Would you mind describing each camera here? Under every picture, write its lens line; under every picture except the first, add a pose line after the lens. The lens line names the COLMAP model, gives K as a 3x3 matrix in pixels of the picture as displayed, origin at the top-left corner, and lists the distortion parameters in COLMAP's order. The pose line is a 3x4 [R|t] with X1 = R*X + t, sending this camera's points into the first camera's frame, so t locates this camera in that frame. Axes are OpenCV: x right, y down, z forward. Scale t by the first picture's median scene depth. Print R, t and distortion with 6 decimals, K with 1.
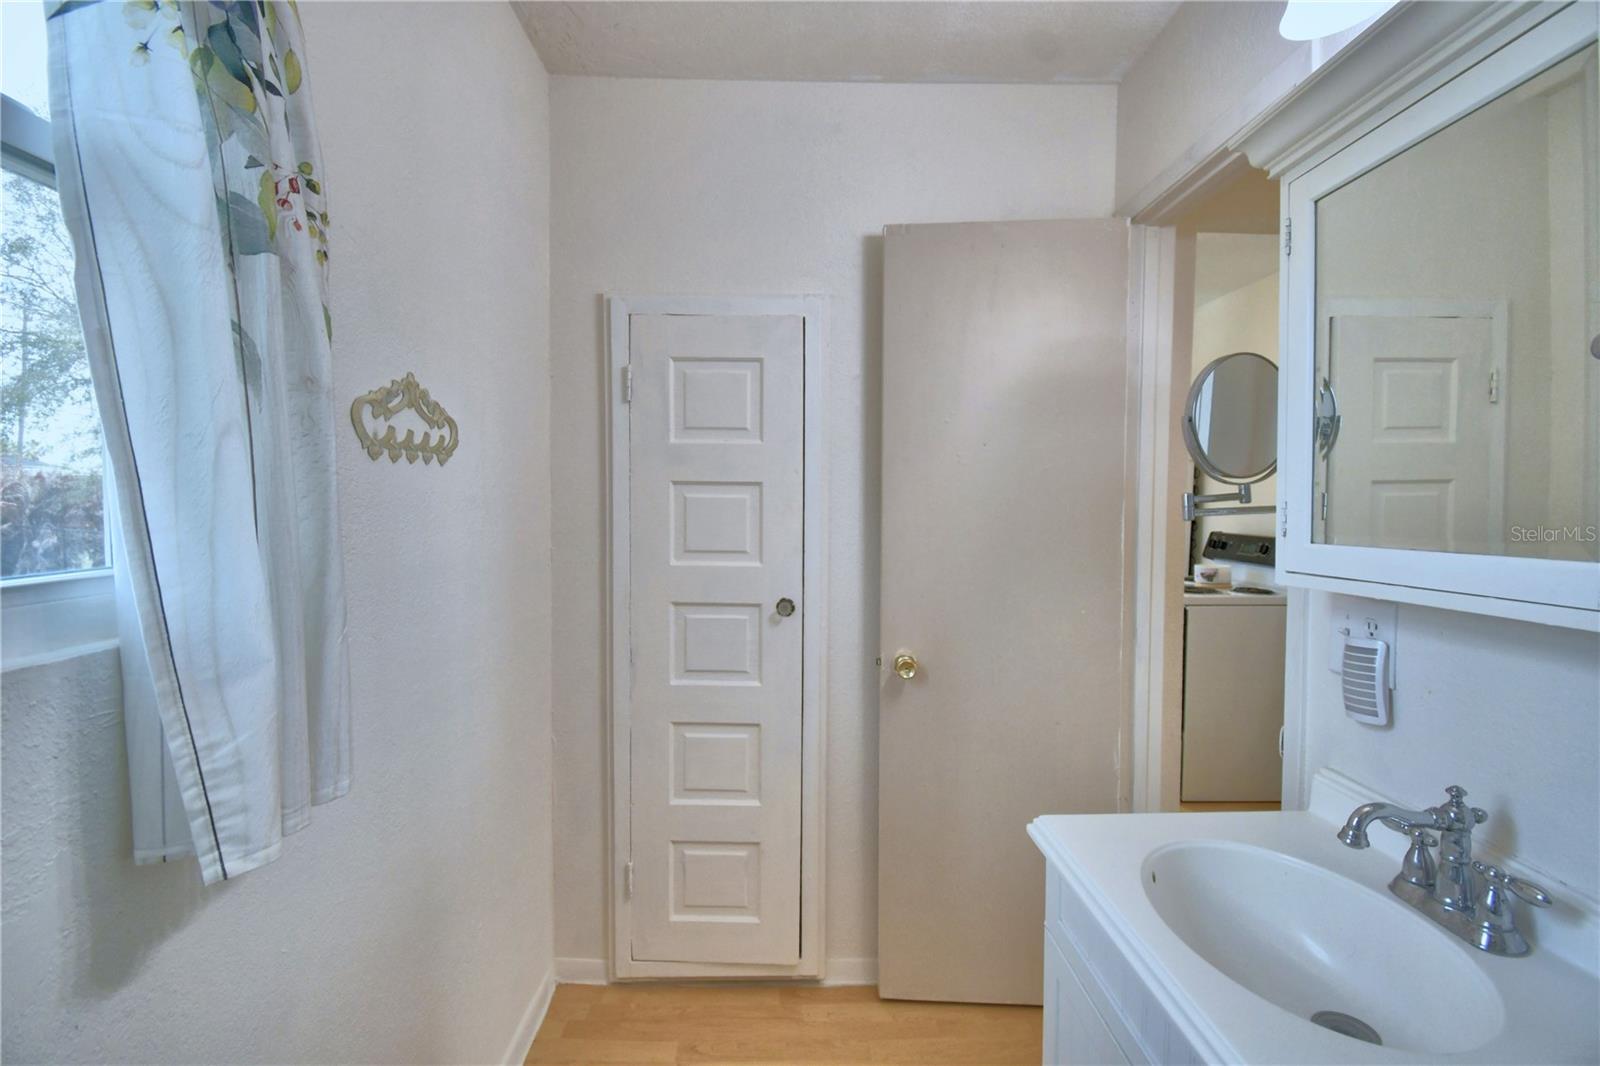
lens RADIAL K [[732.5, 0, 795.9], [0, 732.5, 532.3], [0, 0, 1]] dist [0.025846, -0.030396]
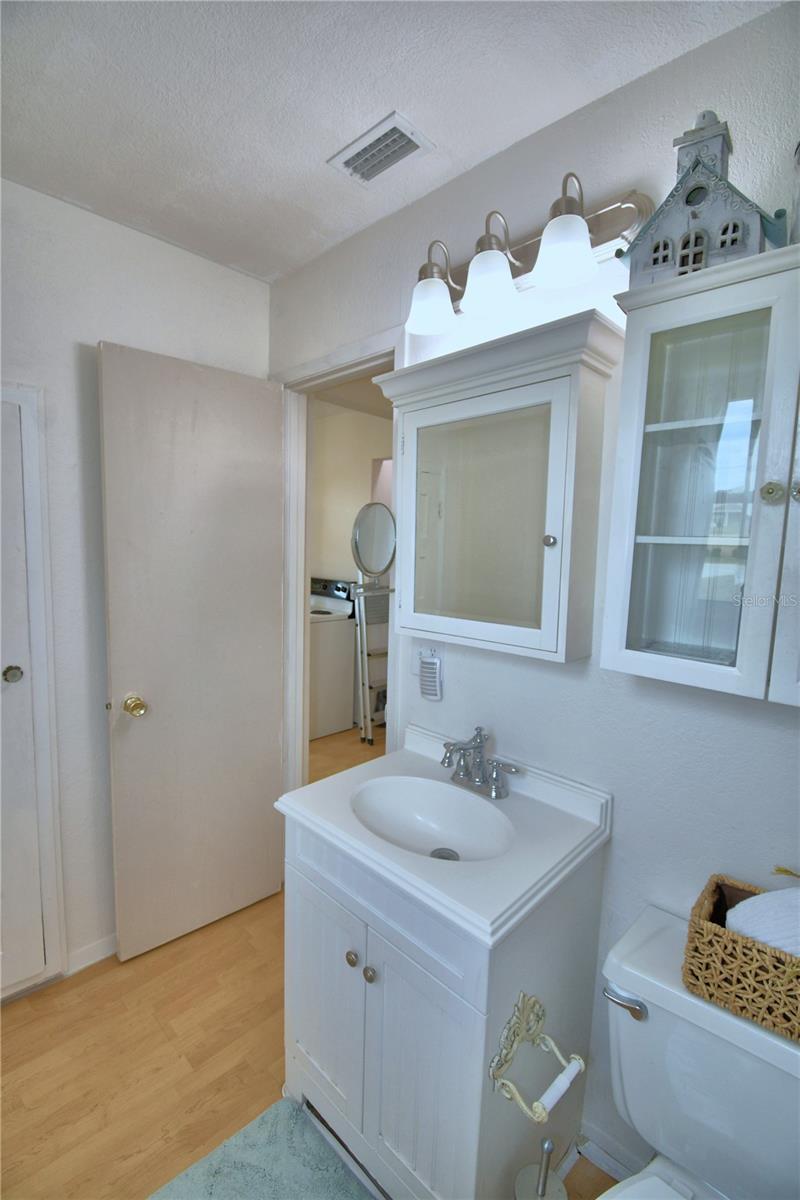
lens RADIAL K [[538.4, 0, 400.0], [0, 538.4, 600.0], [0, 0, 1]] dist [0.015715, -0.020824]
pose [[0.708066, -0.057884, 0.703769, -0.278789], [0.002329, 0.996821, 0.079645, -0.118873], [-0.706142, -0.054755, 0.705950, 0.045154]]
